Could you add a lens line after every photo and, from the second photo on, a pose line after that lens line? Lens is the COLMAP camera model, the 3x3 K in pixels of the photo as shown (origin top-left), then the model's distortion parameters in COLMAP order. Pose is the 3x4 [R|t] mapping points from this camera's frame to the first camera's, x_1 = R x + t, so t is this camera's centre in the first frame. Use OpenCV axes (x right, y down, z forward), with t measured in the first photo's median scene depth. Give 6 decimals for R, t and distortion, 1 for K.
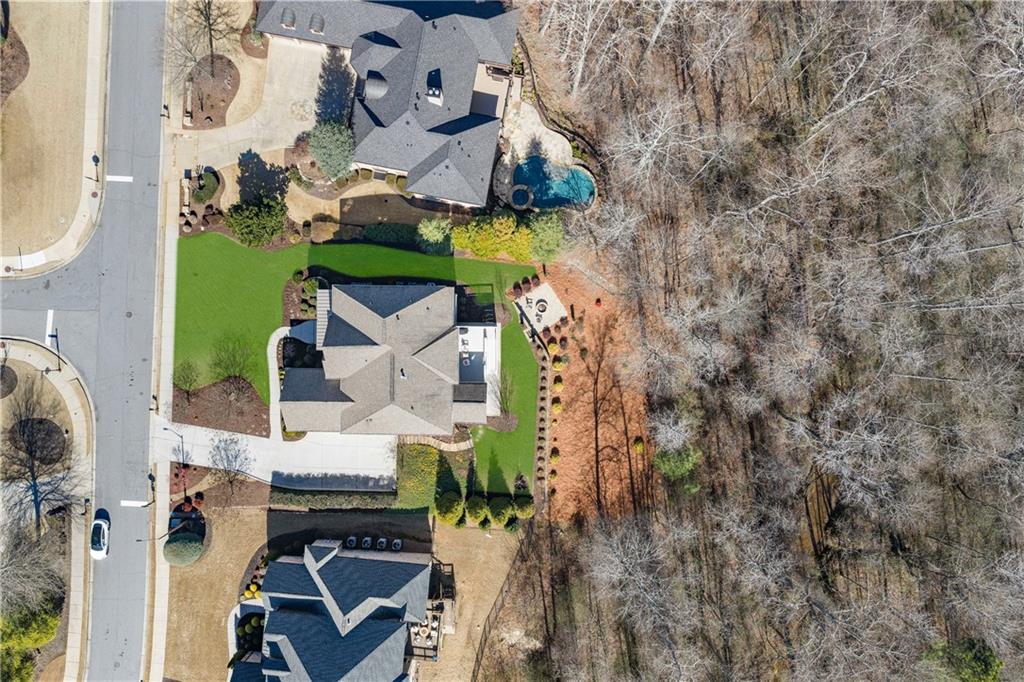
lens RADIAL K [[845.0, 0, 512.0], [0, 845.0, 341.0], [0, 0, 1]] dist [-0.000771, -0.001978]
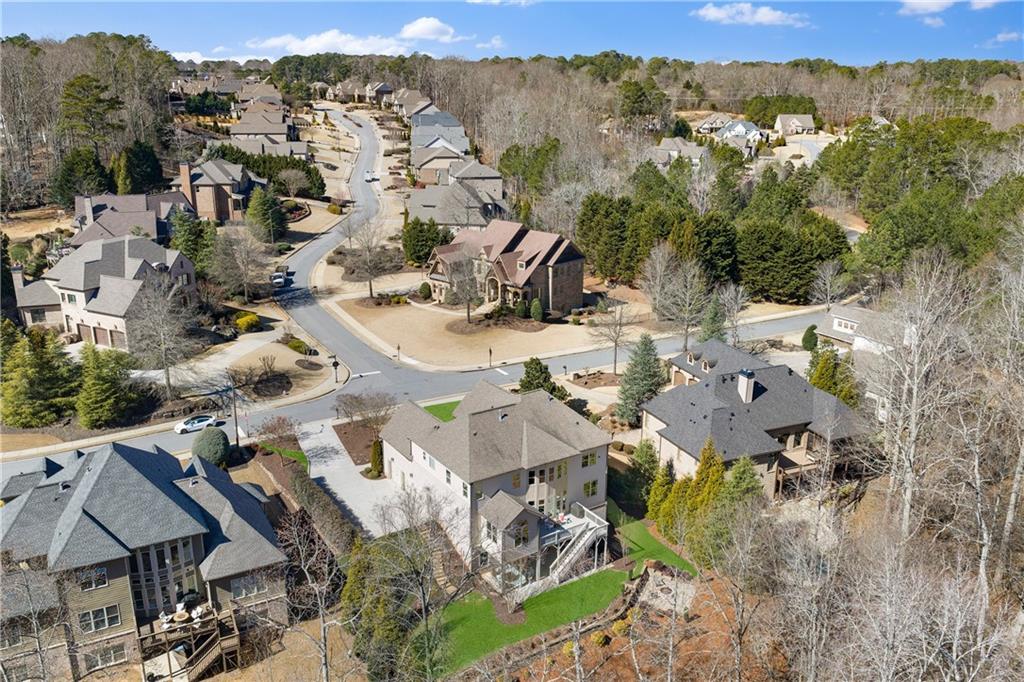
lens RADIAL K [[845.0, 0, 512.0], [0, 845.0, 341.0], [0, 0, 1]] dist [-0.000771, -0.001978]
pose [[0.559801, 0.259277, -0.787019, 0.486094], [-0.827887, 0.134871, -0.544438, 0.446371], [-0.035014, 0.956339, 0.290153, 0.580400]]
